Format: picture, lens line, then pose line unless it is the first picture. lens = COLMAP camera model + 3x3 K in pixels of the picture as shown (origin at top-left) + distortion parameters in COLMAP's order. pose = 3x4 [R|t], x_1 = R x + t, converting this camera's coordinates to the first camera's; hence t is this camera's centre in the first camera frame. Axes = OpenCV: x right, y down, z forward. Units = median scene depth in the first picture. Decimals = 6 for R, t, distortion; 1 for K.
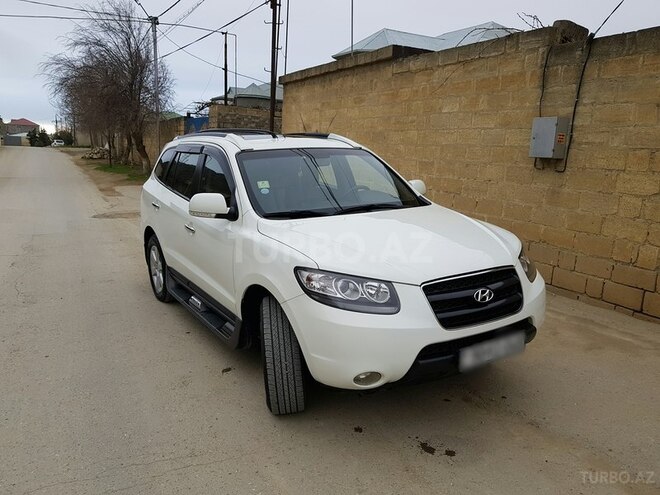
lens RADIAL K [[515.8, 0, 330.0], [0, 515.8, 247.5], [0, 0, 1]] dist [0.083460, -0.135938]
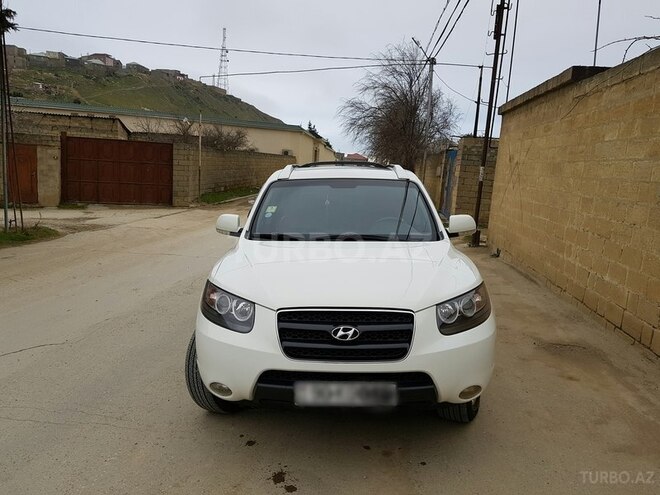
lens RADIAL K [[518.3, 0, 331.1], [0, 518.3, 243.6], [0, 0, 1]] dist [0.063220, -0.065407]
pose [[0.837670, 0.086629, -0.539263, 0.344129], [-0.122580, 0.991973, -0.031057, -0.017154], [0.532243, 0.092118, 0.841565, 0.076725]]
